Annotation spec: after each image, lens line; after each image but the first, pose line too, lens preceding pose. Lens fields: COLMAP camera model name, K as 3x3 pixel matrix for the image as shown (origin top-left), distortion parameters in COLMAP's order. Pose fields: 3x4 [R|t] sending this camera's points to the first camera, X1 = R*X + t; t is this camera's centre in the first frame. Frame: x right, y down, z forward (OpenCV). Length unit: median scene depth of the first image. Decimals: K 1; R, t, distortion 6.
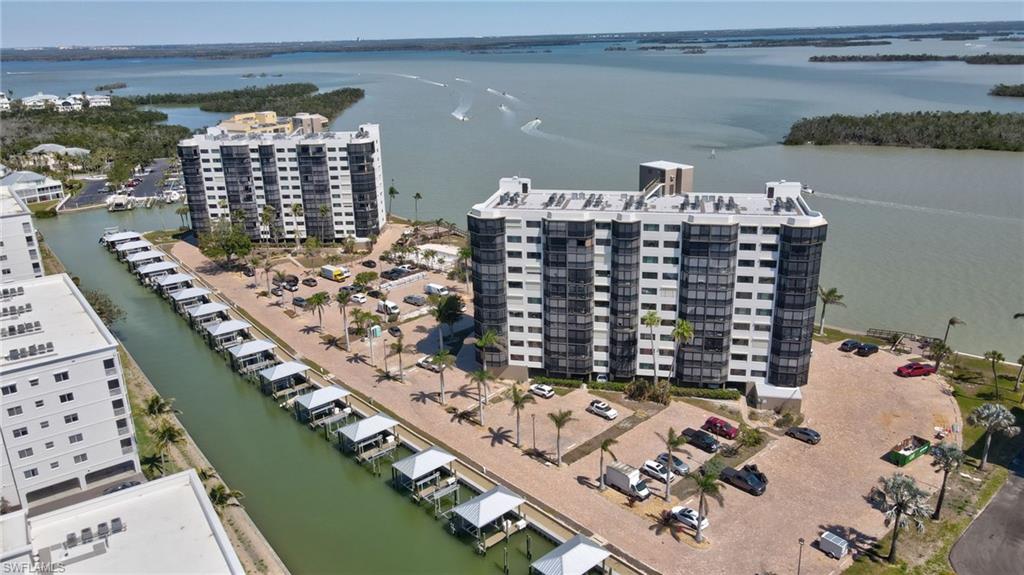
lens RADIAL K [[745.0, 0, 512.4], [0, 745.0, 291.0], [0, 0, 1]] dist [0.009387, 0.010930]
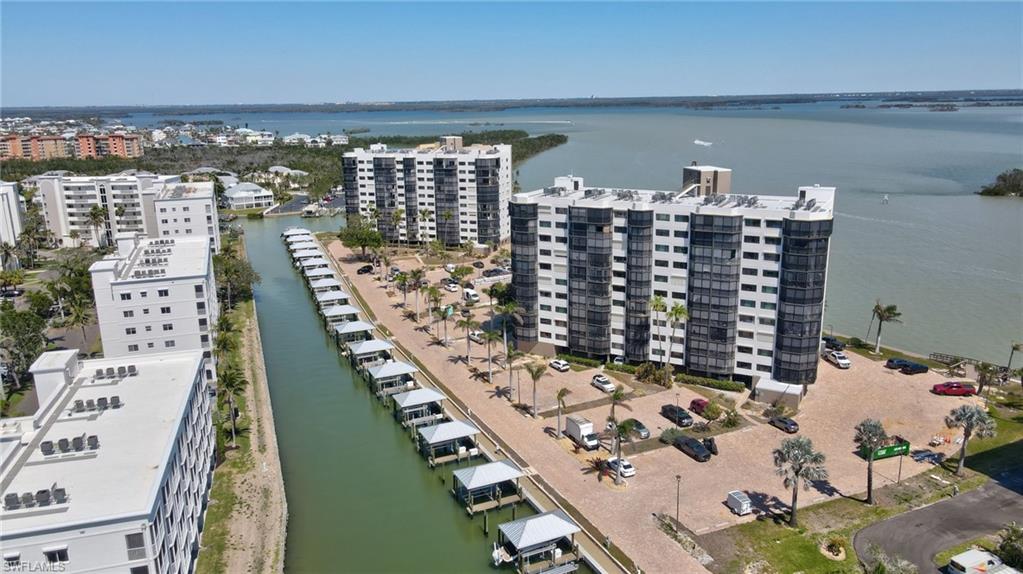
lens RADIAL K [[744.2, 0, 511.1], [0, 744.2, 287.6], [0, 0, 1]] dist [0.009387, 0.010930]
pose [[0.957006, 0.080970, -0.278537, 0.262630], [-0.101327, 0.993075, -0.059458, 0.092776], [0.271794, 0.085125, 0.958583, -0.065967]]
